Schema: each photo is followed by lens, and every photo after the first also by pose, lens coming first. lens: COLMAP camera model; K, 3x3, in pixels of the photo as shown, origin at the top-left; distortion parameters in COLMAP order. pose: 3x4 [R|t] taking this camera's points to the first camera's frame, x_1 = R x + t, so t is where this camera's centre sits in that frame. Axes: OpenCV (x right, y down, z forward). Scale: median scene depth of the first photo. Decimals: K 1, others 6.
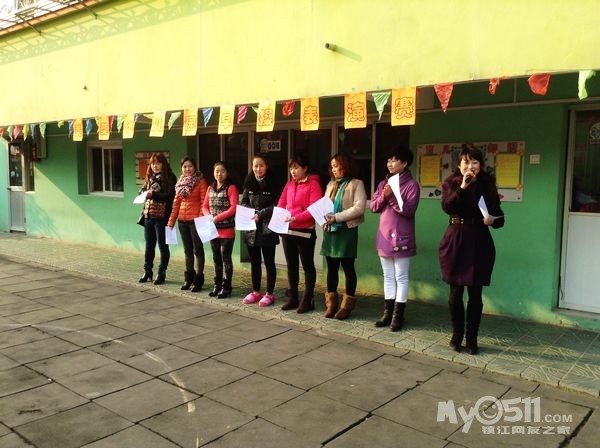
lens RADIAL K [[538.1, 0, 303.1], [0, 538.1, 213.1], [0, 0, 1]] dist [0.101618, -0.162506]
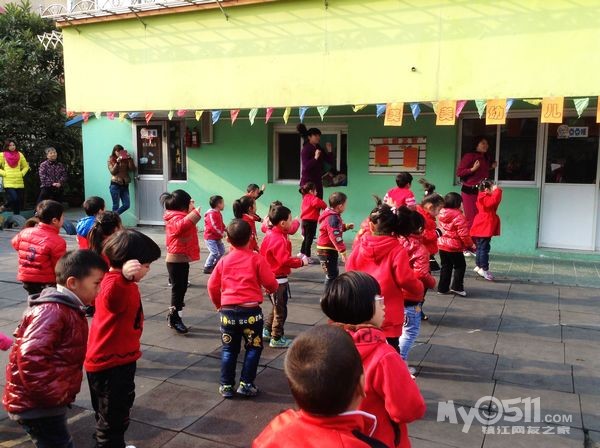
lens RADIAL K [[538.1, 0, 298.9], [0, 538.1, 227.5], [0, 0, 1]] dist [0.101618, -0.162506]
pose [[0.968031, -0.035697, 0.248276, -1.114564], [0.020896, 0.997858, 0.061997, -0.029094], [-0.249957, -0.054827, 0.966703, 0.187979]]
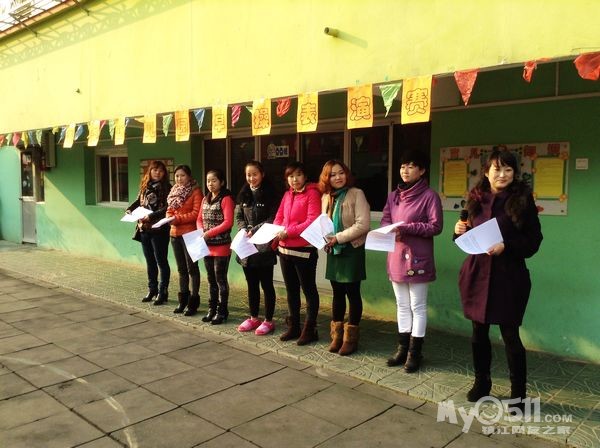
lens RADIAL K [[538.1, 0, 302.9], [0, 538.1, 215.0], [0, 0, 1]] dist [0.101618, -0.162506]
pose [[0.997938, -0.001844, -0.064154, 0.052892], [0.001209, 0.999950, -0.009931, -0.012937], [0.064169, 0.009833, 0.997891, 0.139737]]
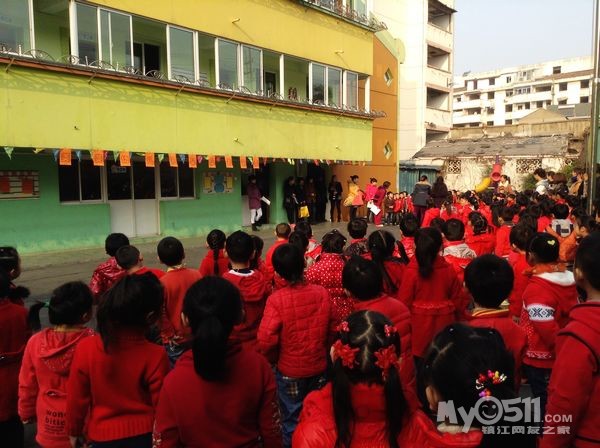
lens RADIAL K [[538.1, 0, 299.2], [0, 538.1, 224.4], [0, 0, 1]] dist [0.101618, -0.162506]
pose [[0.015571, -0.089330, 0.995880, -2.449274], [0.090885, 0.992004, 0.087561, -0.070572], [-0.995740, 0.089148, 0.023566, 0.556674]]
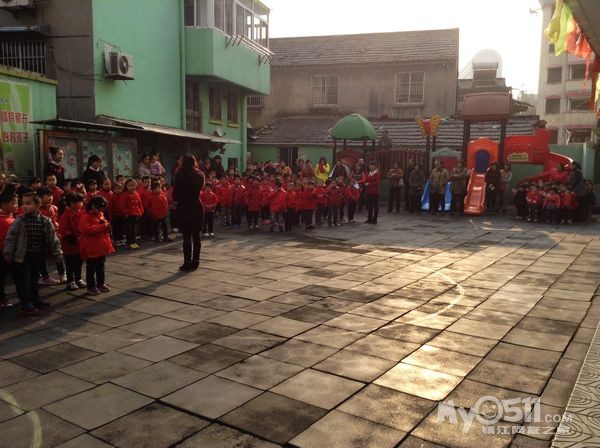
lens RADIAL K [[538.1, 0, 298.3], [0, 538.1, 222.5], [0, 0, 1]] dist [0.101618, -0.162506]
pose [[0.106941, 0.101119, -0.989110, 0.702915], [-0.093855, 0.991399, 0.091206, -0.028684], [0.989826, 0.083079, 0.115512, 0.419198]]
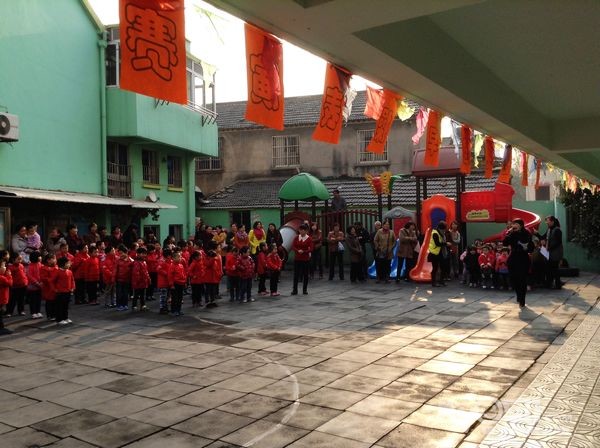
lens RADIAL K [[538.1, 0, 301.9], [0, 538.1, 221.3], [0, 0, 1]] dist [0.101618, -0.162506]
pose [[0.099716, -0.020314, -0.994809, 0.391260], [-0.063693, 0.997611, -0.026756, -0.069436], [0.992975, 0.066030, 0.098184, 0.837508]]
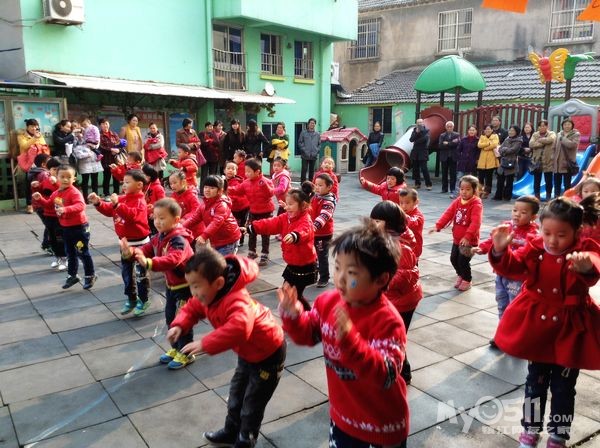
lens RADIAL K [[538.1, 0, 298.2], [0, 538.1, 224.6], [0, 0, 1]] dist [0.101618, -0.162506]
pose [[-0.284438, 0.161825, -0.944938, -0.113783], [-0.081981, 0.977935, 0.192153, -0.107934], [0.955183, 0.132123, -0.264895, 1.258593]]
